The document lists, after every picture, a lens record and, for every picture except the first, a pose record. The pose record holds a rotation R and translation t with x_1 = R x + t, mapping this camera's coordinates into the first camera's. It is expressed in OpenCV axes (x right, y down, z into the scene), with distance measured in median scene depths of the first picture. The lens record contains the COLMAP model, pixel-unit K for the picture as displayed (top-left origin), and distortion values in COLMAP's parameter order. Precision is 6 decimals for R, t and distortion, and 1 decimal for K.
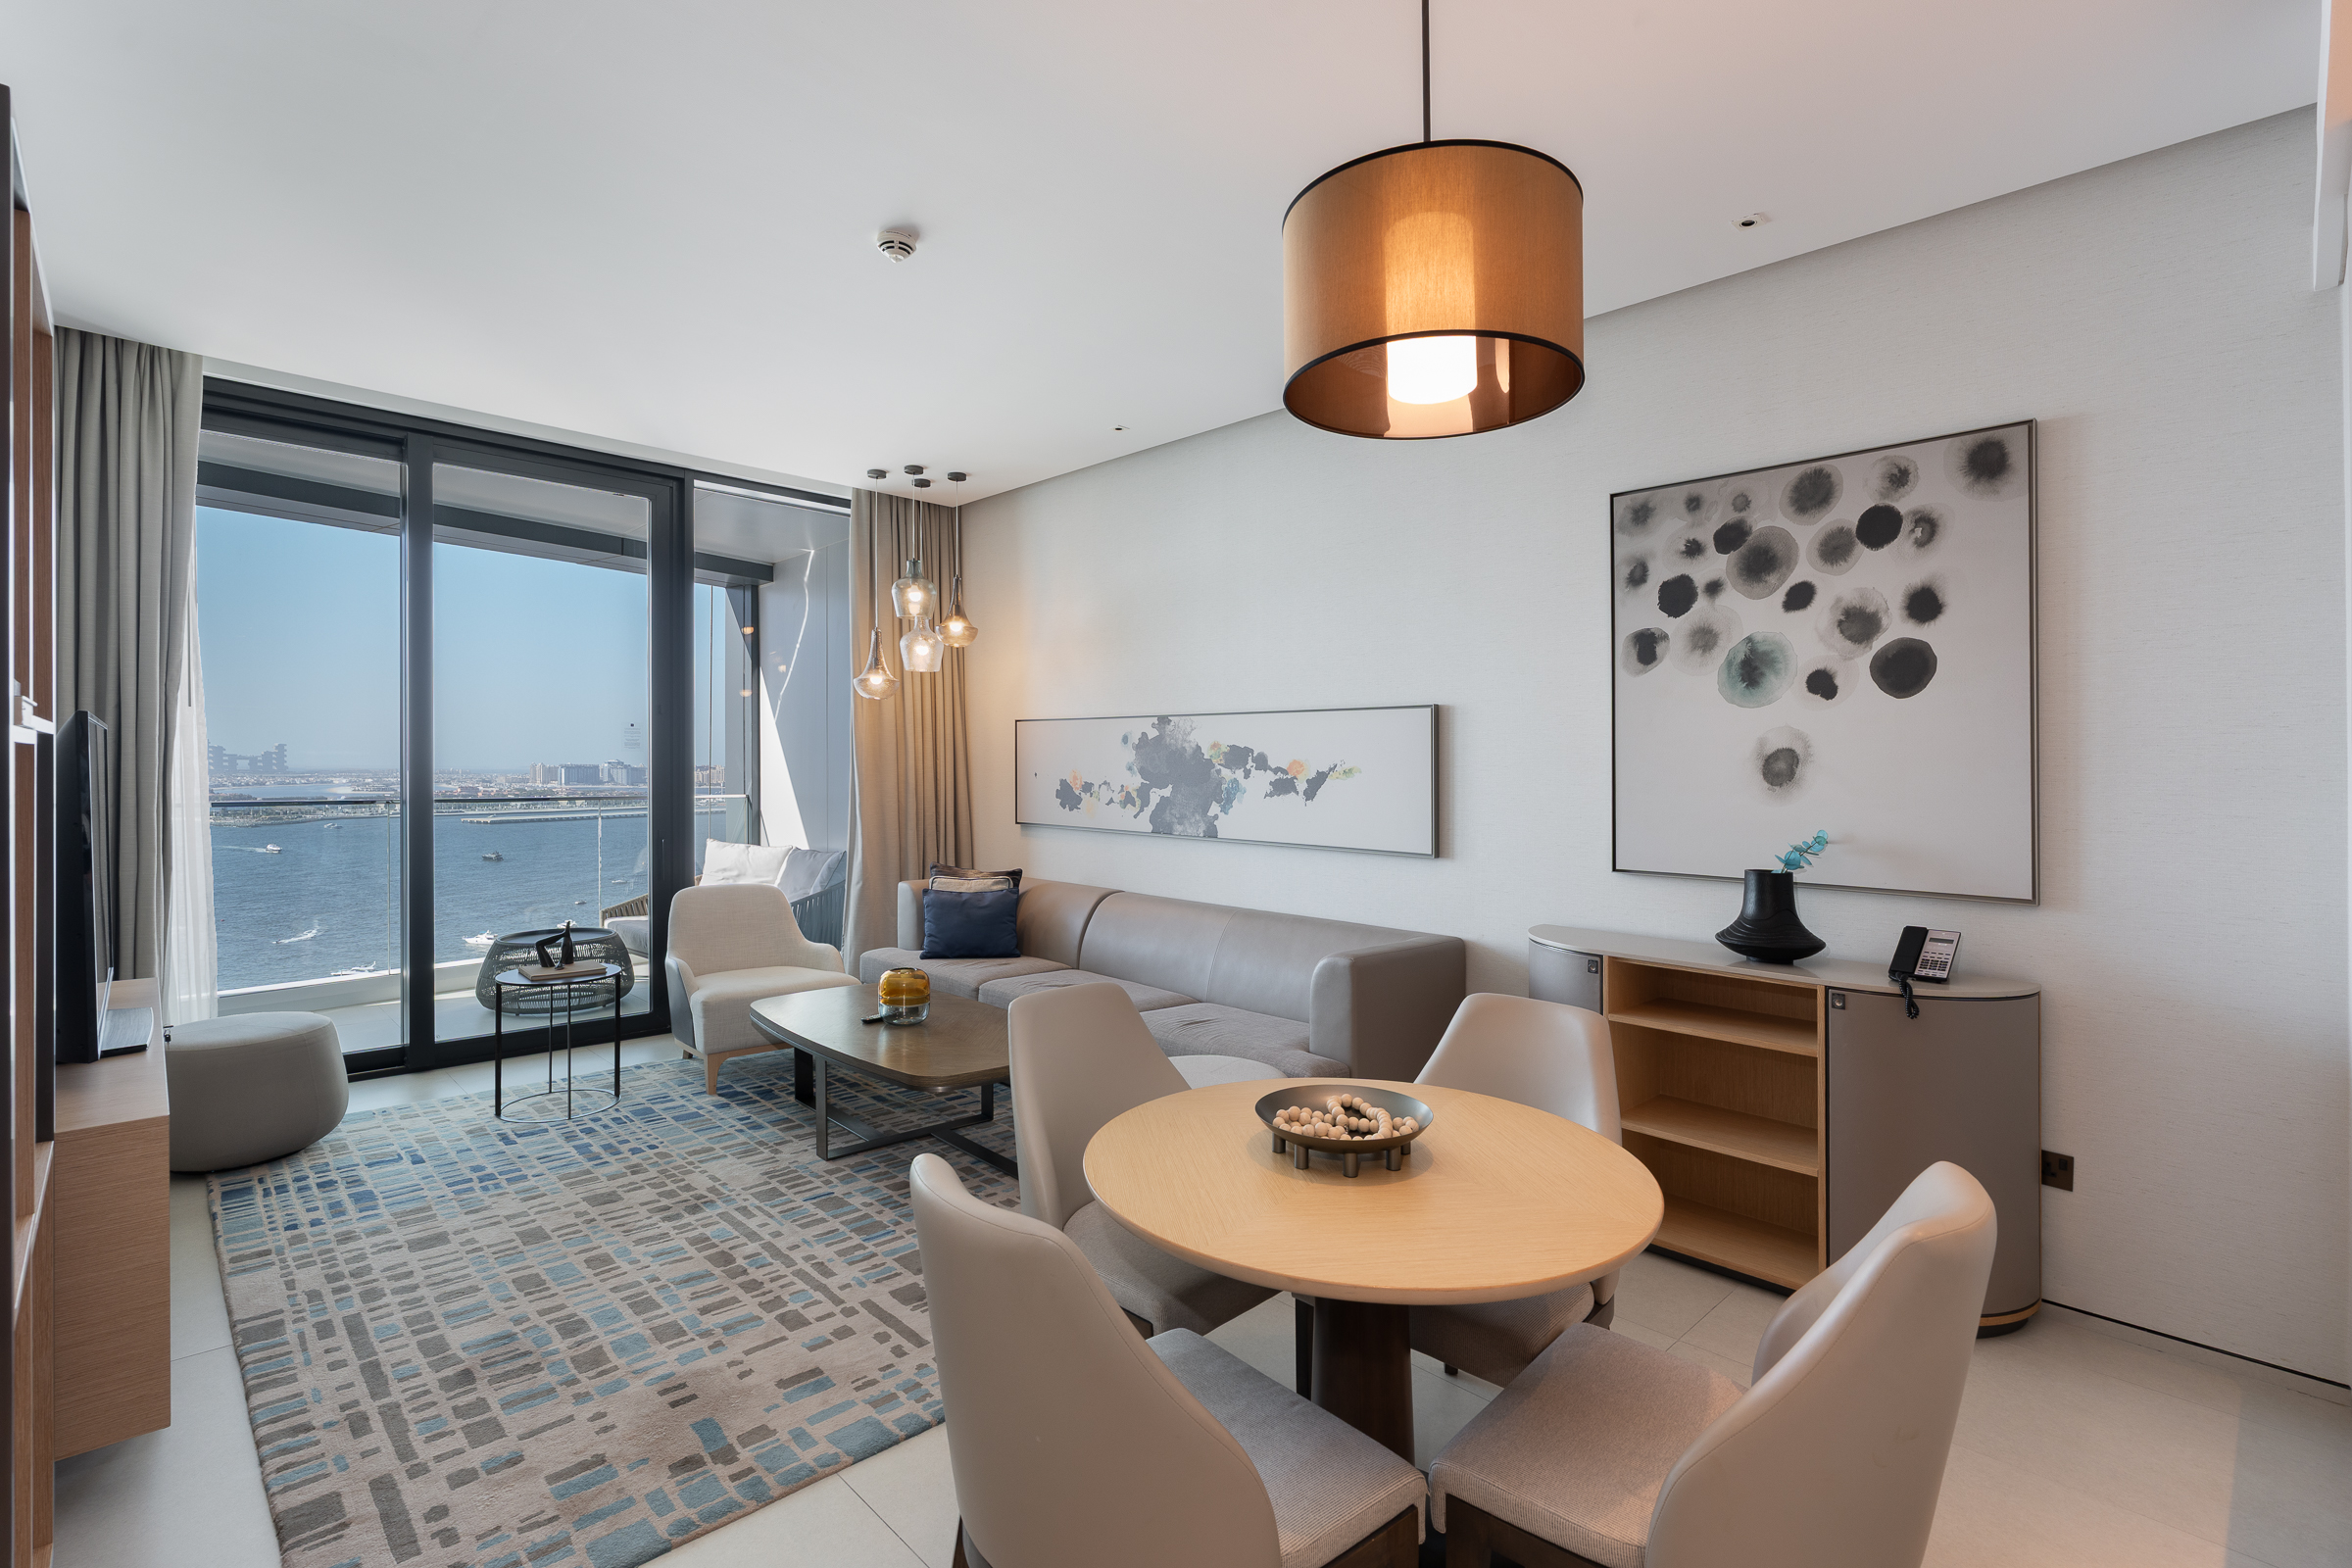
lens RADIAL K [[1077.2, 0, 1180.6], [0, 1077.2, 754.7], [0, 0, 1]] dist [-0.004861, 0.001978]
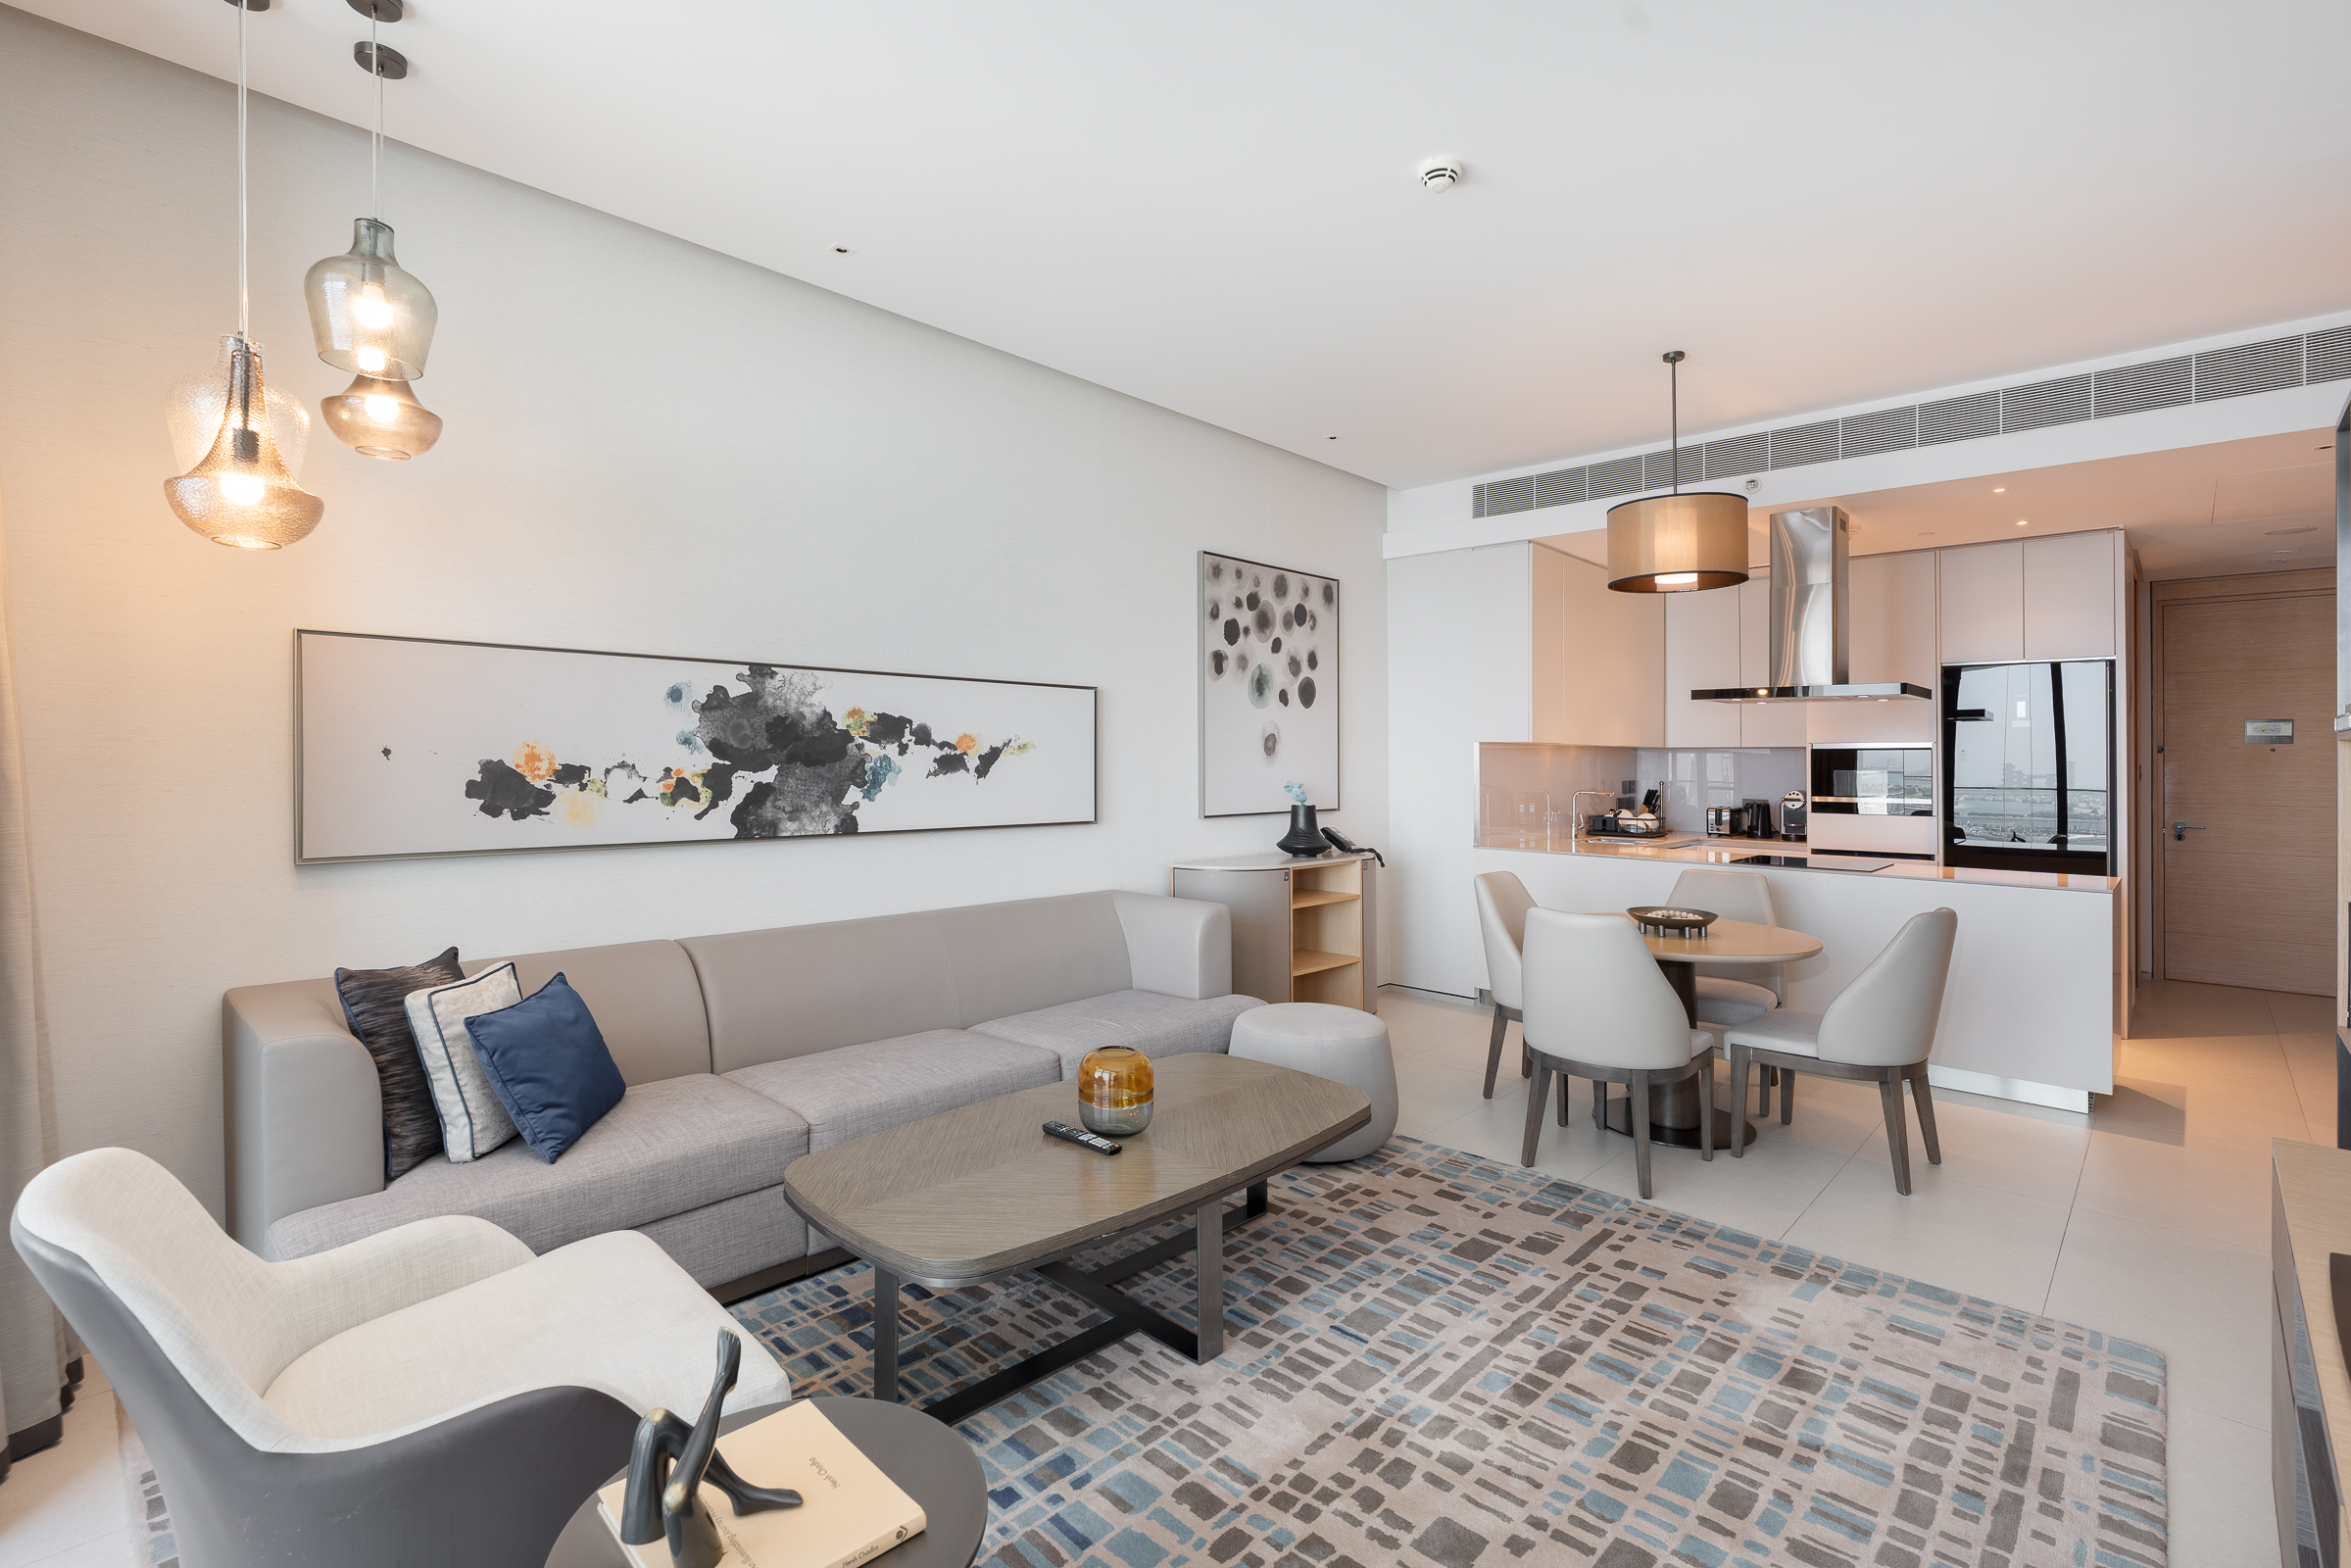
lens RADIAL K [[1076.8, 0, 1162.7], [0, 1076.8, 734.5], [0, 0, 1]] dist [-0.004861, 0.001978]
pose [[-0.035988, 0.007962, 0.999320, -1.090359], [-0.021512, 0.999730, -0.008740, 0.013561], [-0.999121, -0.021812, -0.035807, 1.189534]]
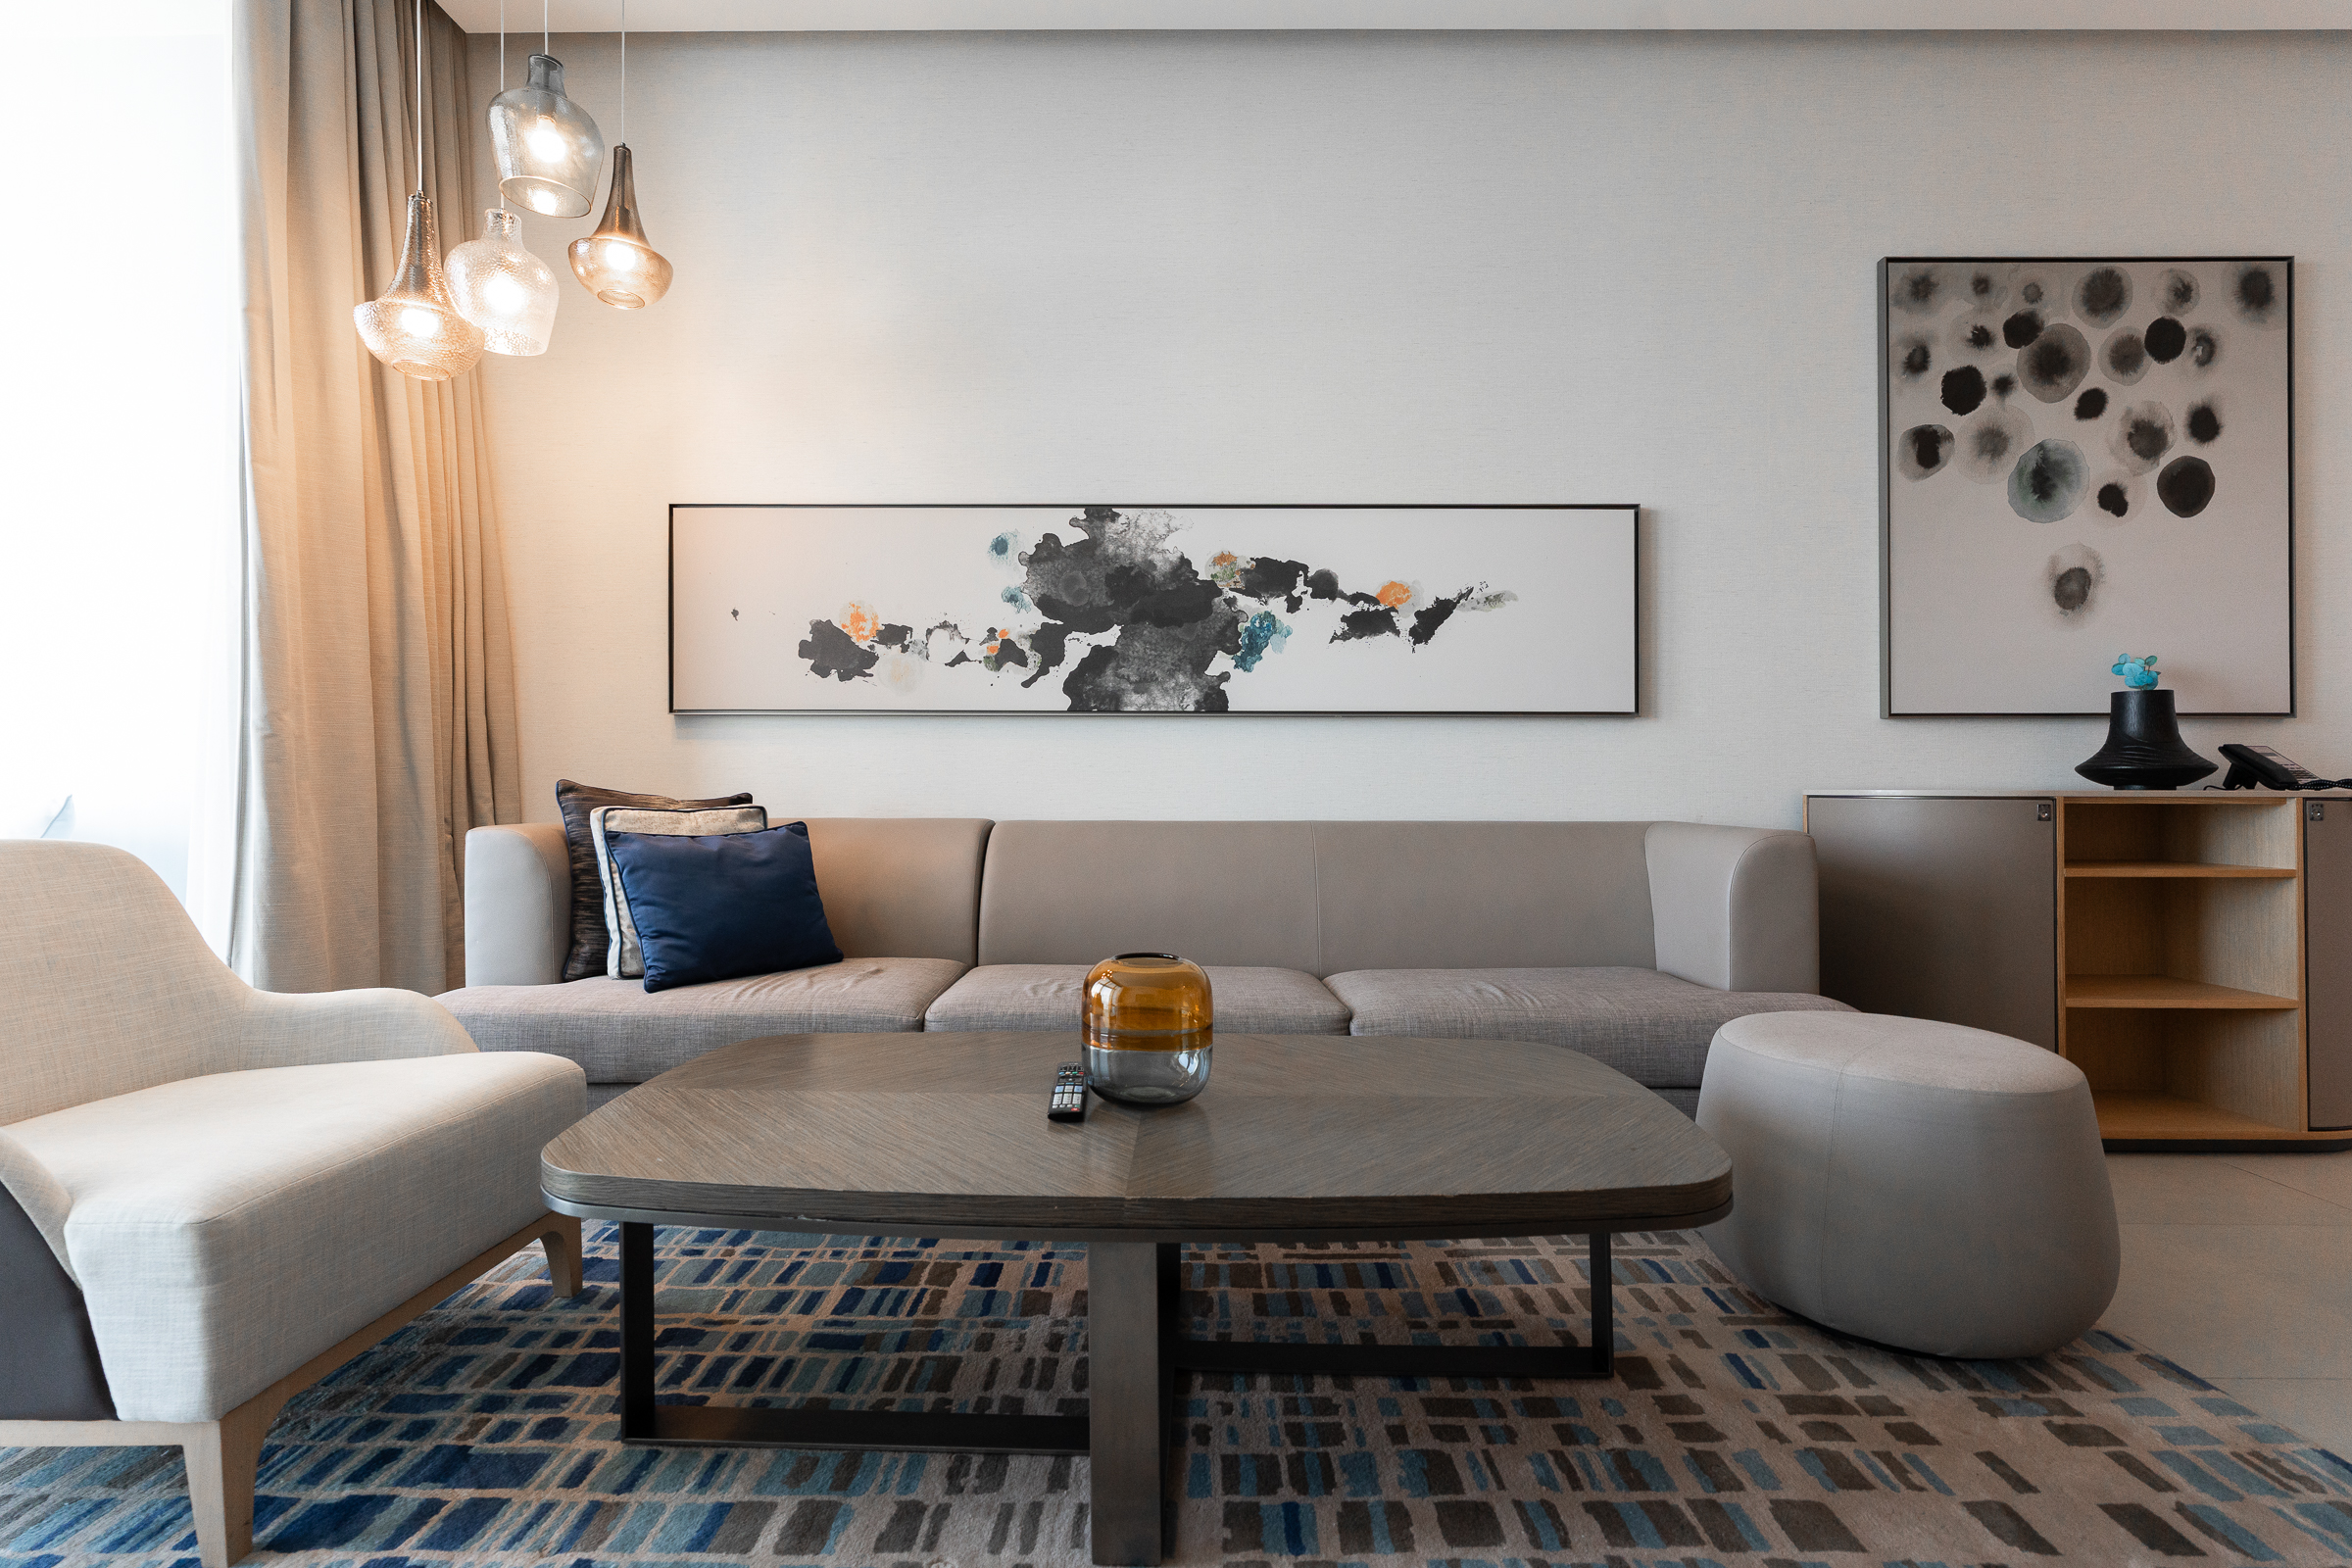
lens RADIAL K [[1077.2, 0, 1196.4], [0, 1077.2, 781.8], [0, 0, 1]] dist [-0.004861, 0.001978]
pose [[0.699794, -0.014793, 0.714192, -0.606905], [-0.000933, 0.999766, 0.021623, 0.152914], [-0.714344, -0.015798, 0.699616, 0.860804]]
